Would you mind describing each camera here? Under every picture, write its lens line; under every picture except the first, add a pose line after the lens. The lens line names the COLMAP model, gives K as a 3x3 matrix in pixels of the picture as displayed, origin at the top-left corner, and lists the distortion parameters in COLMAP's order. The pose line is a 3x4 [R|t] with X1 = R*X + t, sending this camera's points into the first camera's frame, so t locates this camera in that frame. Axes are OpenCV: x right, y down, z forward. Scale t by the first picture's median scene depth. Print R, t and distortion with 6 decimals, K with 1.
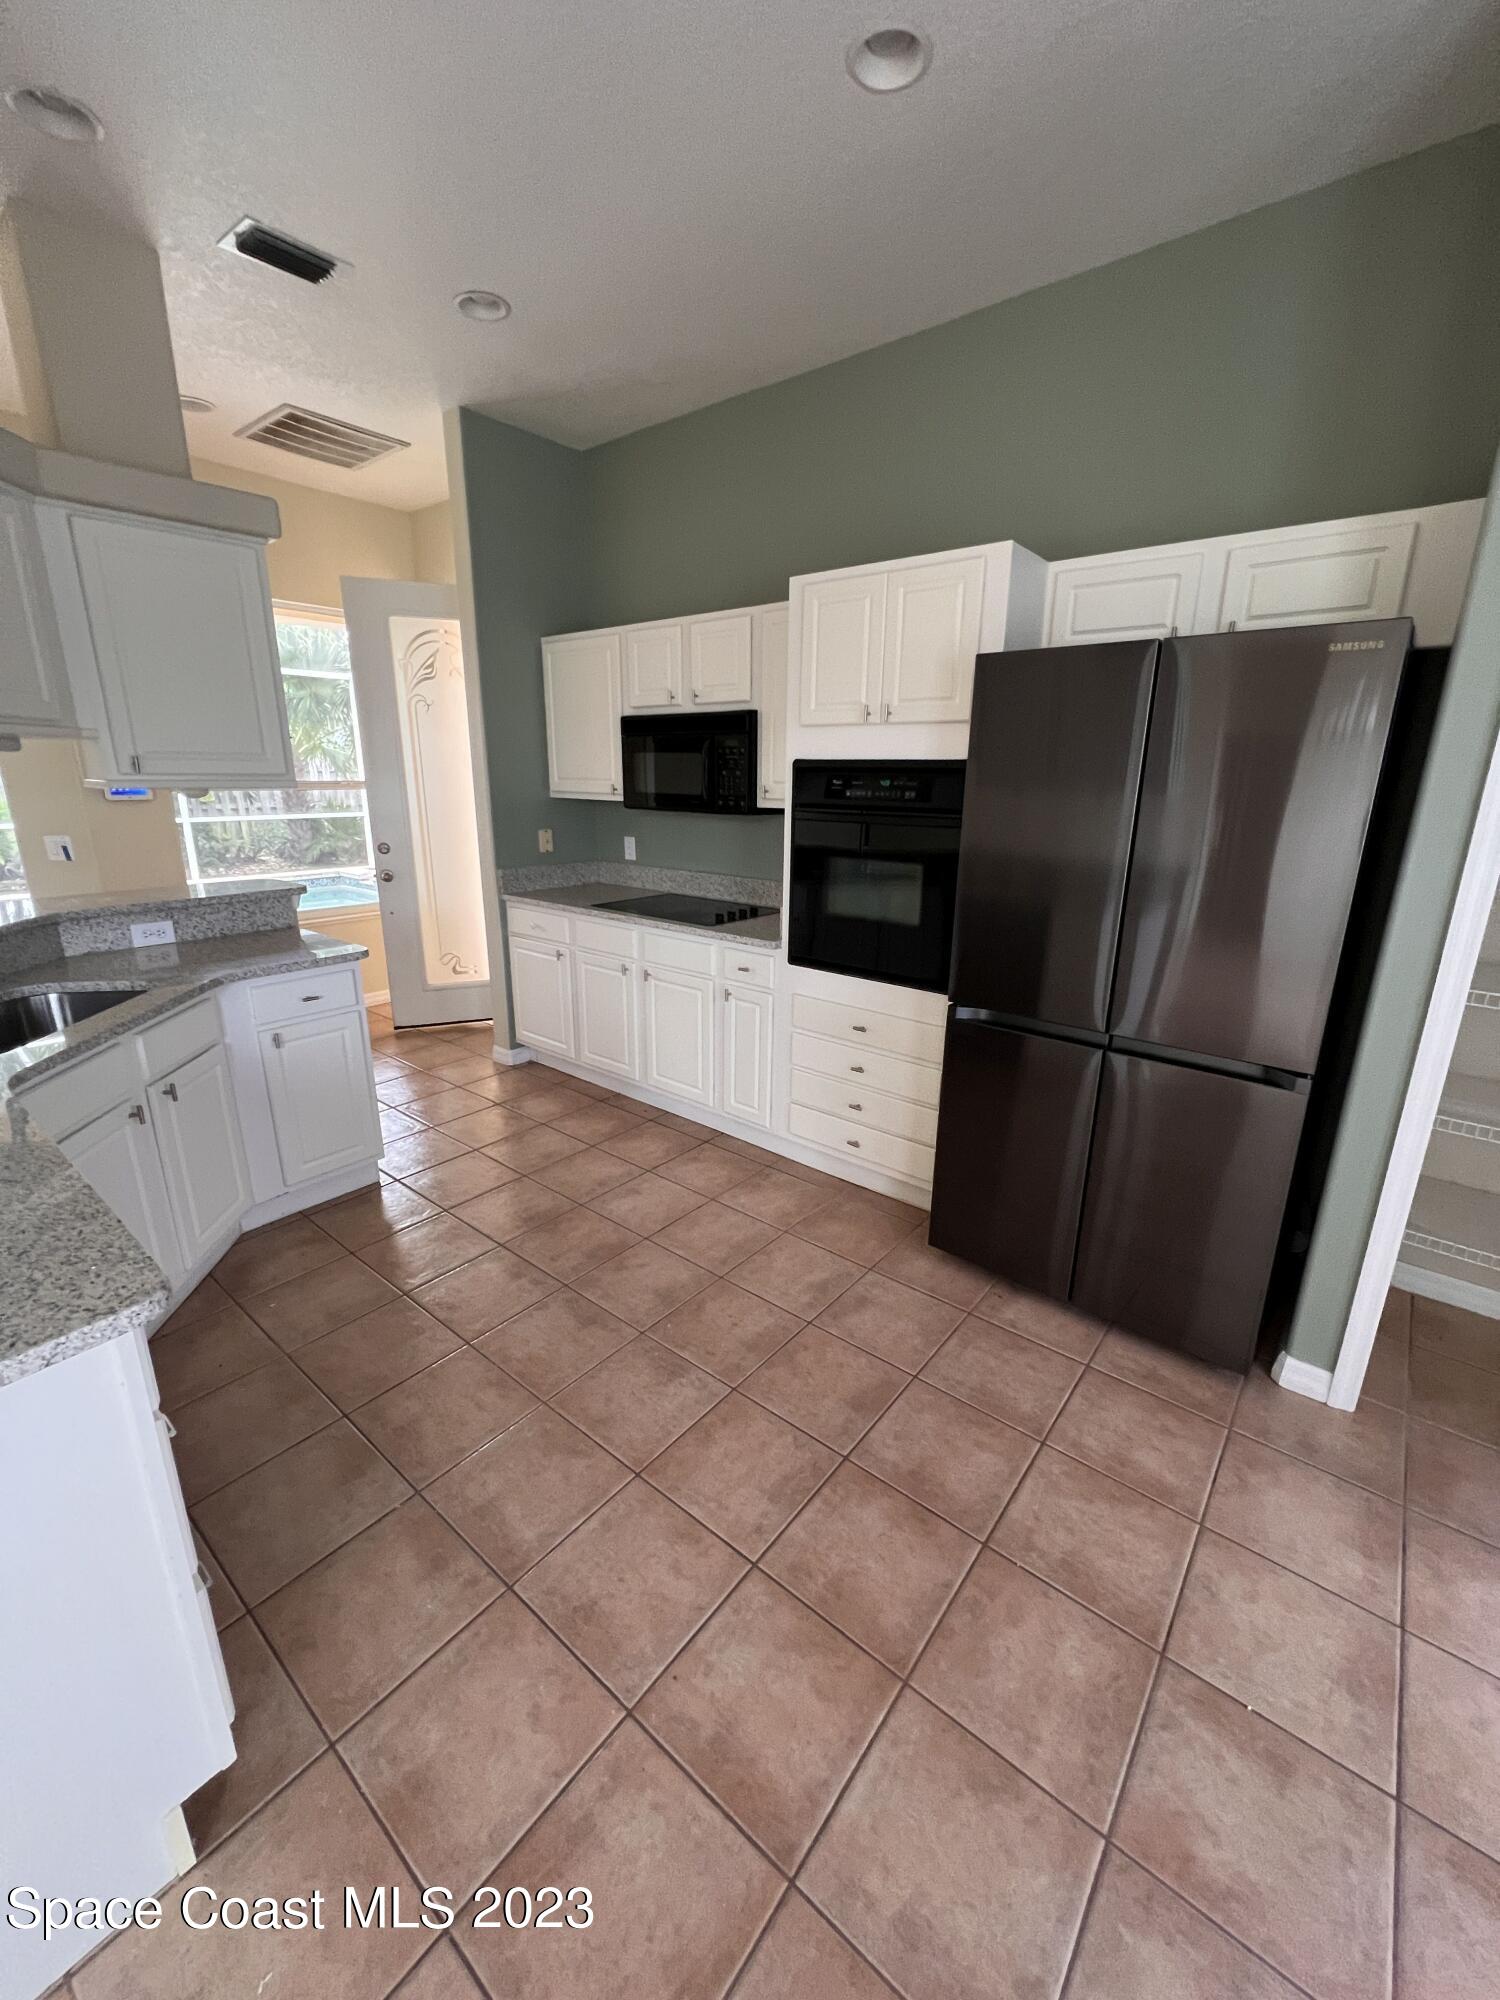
lens RADIAL K [[801.9, 0, 746.6], [0, 801.9, 998.4], [0, 0, 1]] dist [-0.001138, 0.000721]
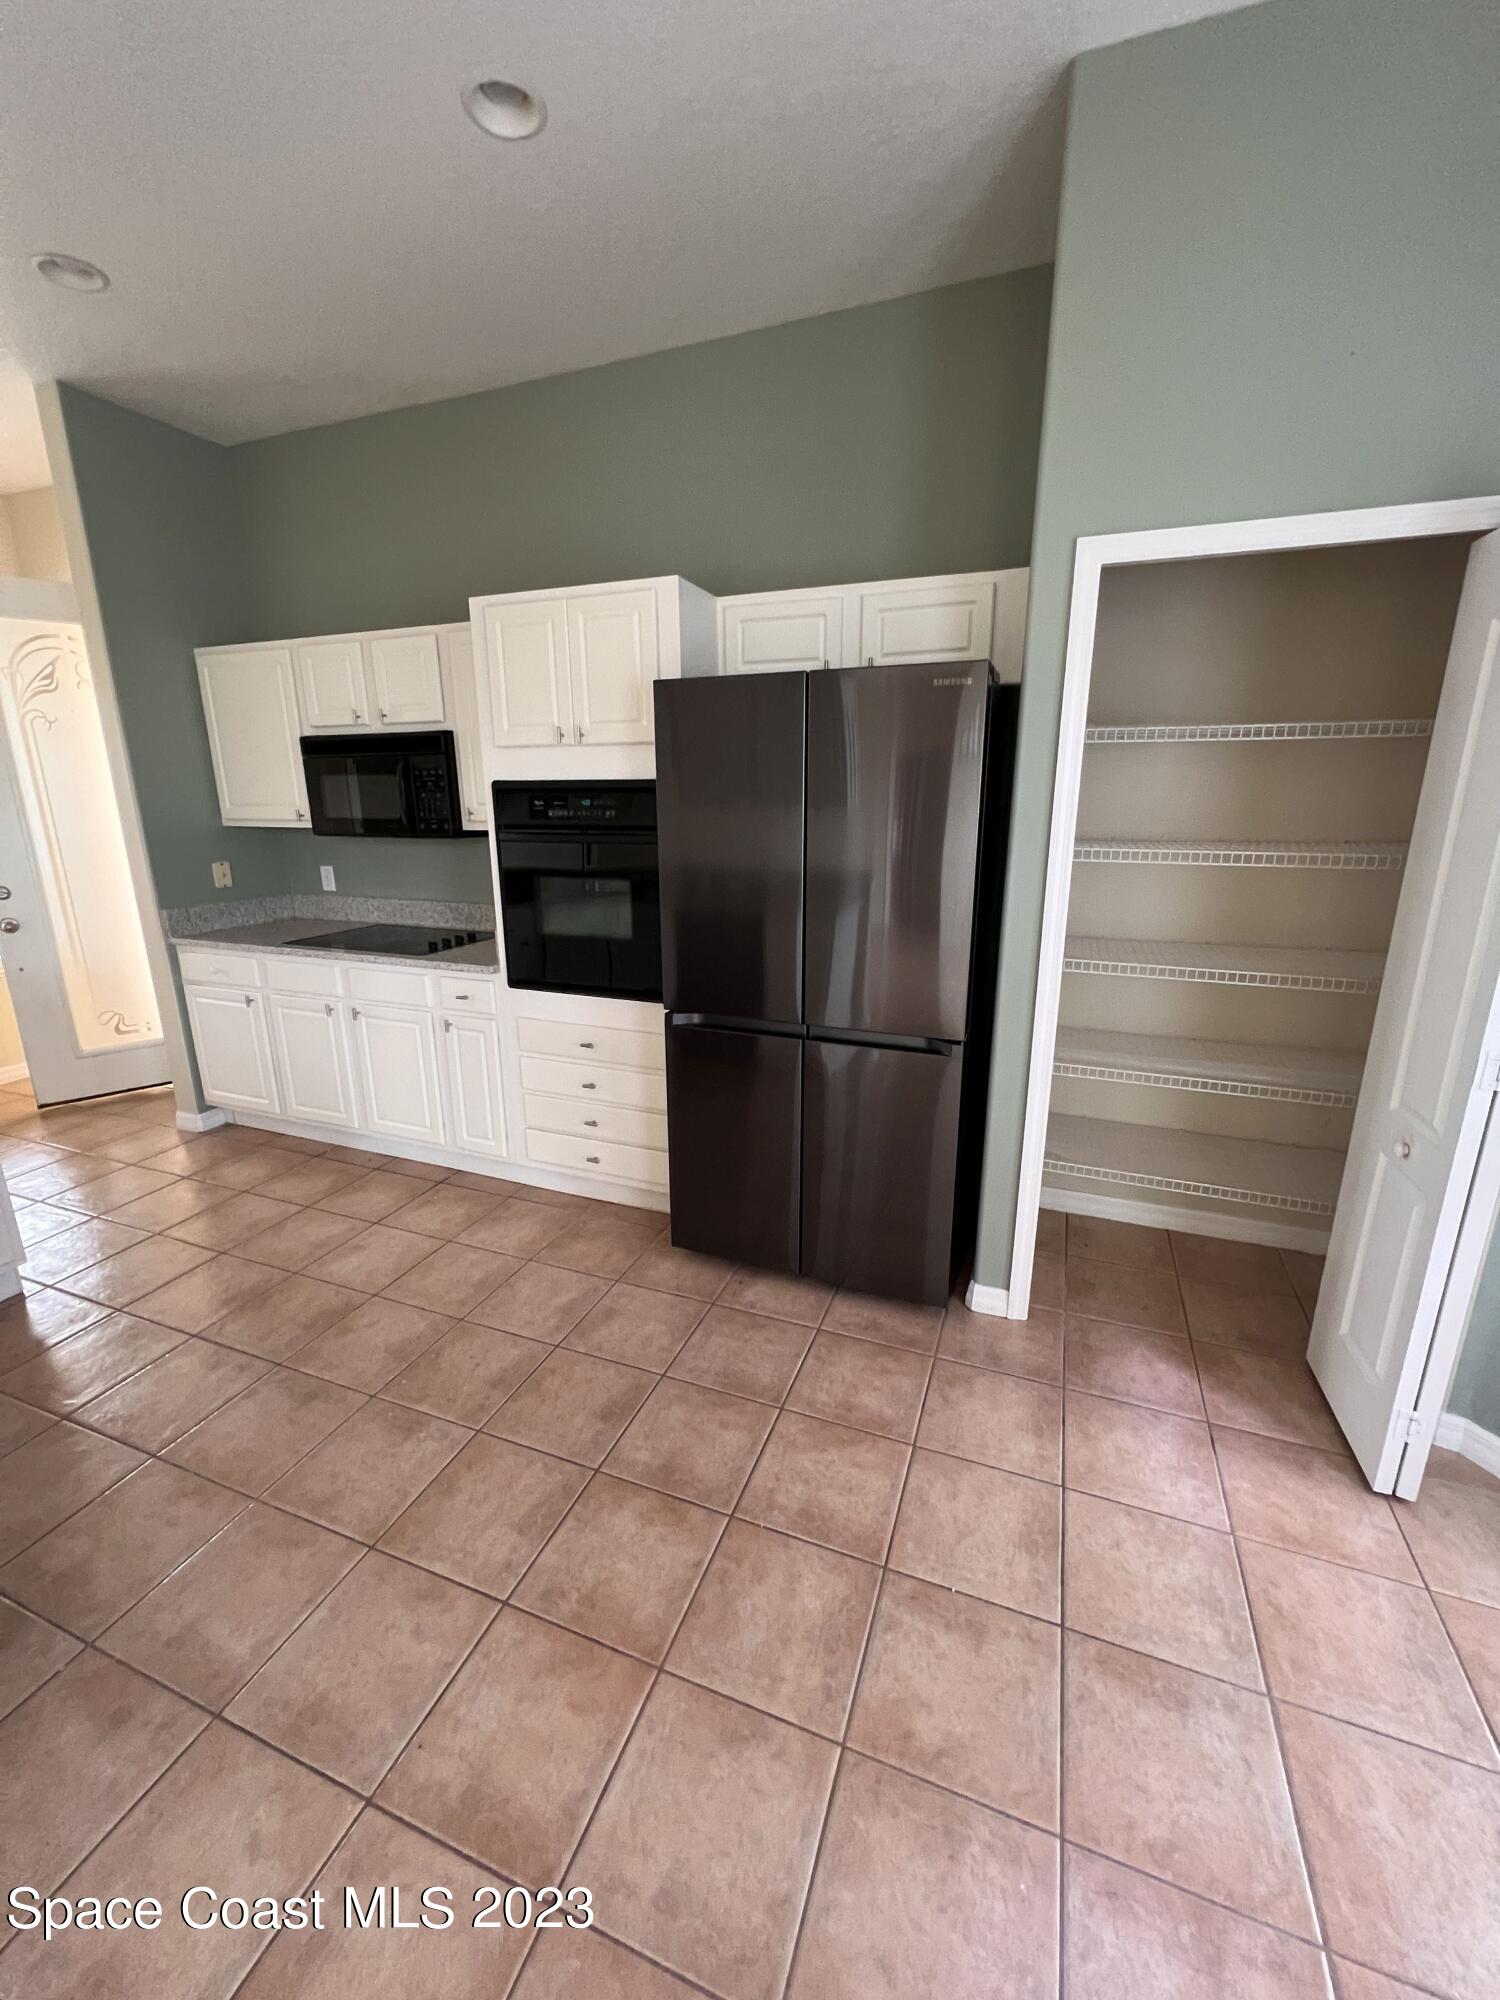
lens RADIAL K [[801.9, 0, 743.8], [0, 801.9, 999.2], [0, 0, 1]] dist [-0.001138, 0.000721]
pose [[0.950886, -0.091749, 0.295632, 0.044483], [0.098453, 0.995111, -0.007836, 0.009120], [-0.293468, 0.036557, 0.955270, -0.028330]]
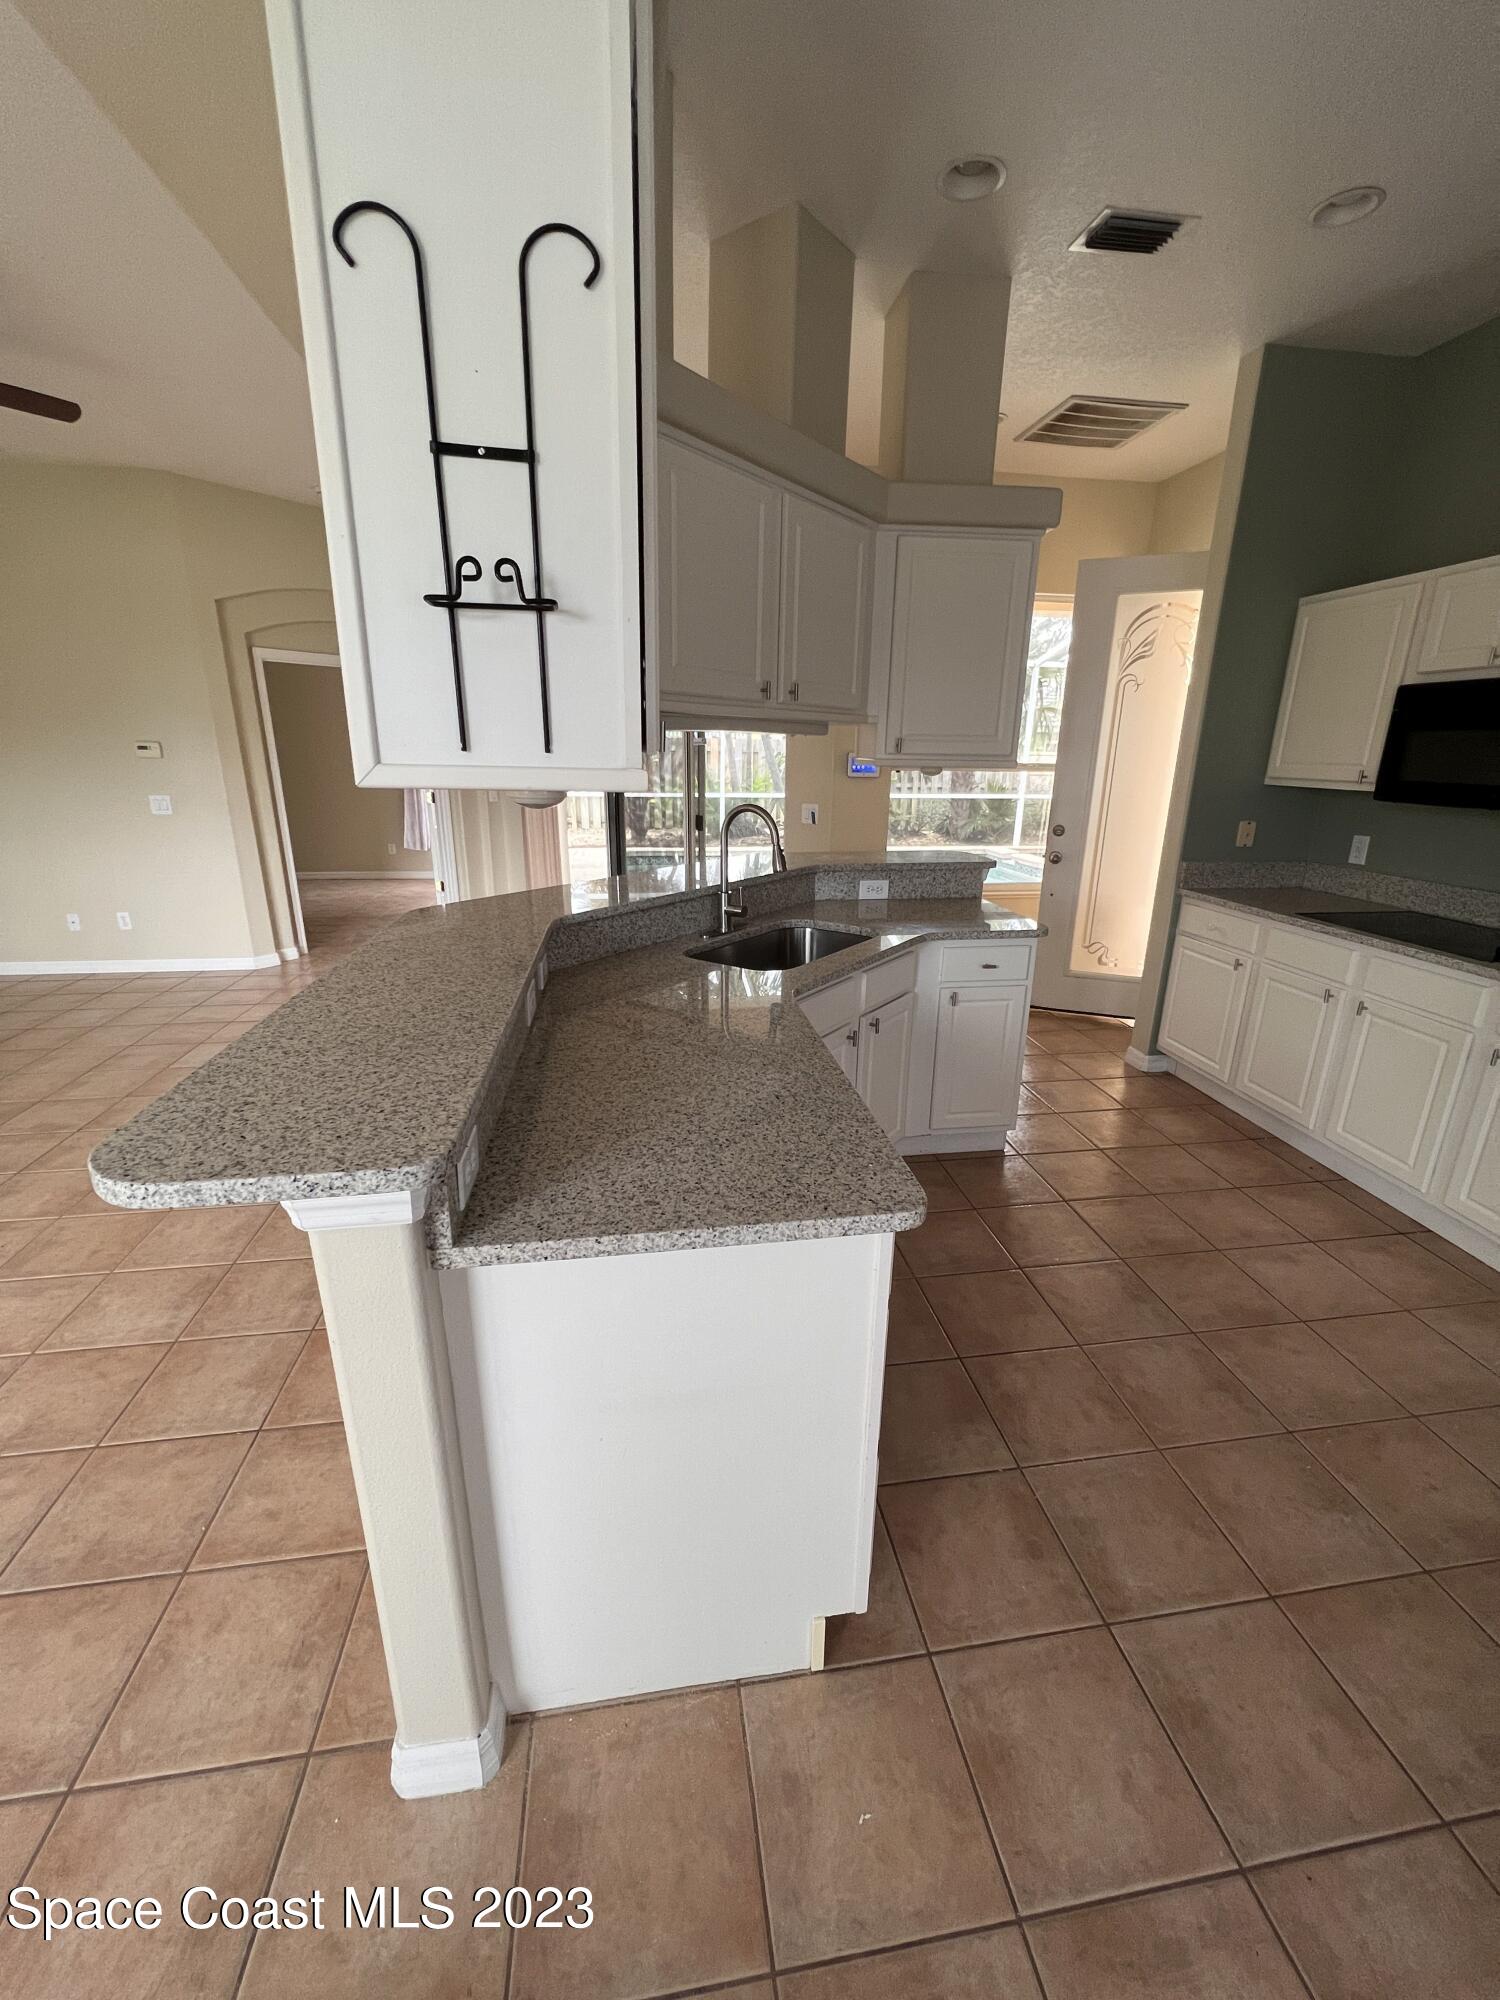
lens RADIAL K [[801.9, 0, 753.8], [0, 801.9, 998.3], [0, 0, 1]] dist [-0.001138, 0.000721]
pose [[0.743687, 0.198244, -0.638459, -0.098435], [-0.187114, 0.978575, 0.085900, 0.009707], [0.641809, 0.055582, 0.764848, -0.015115]]
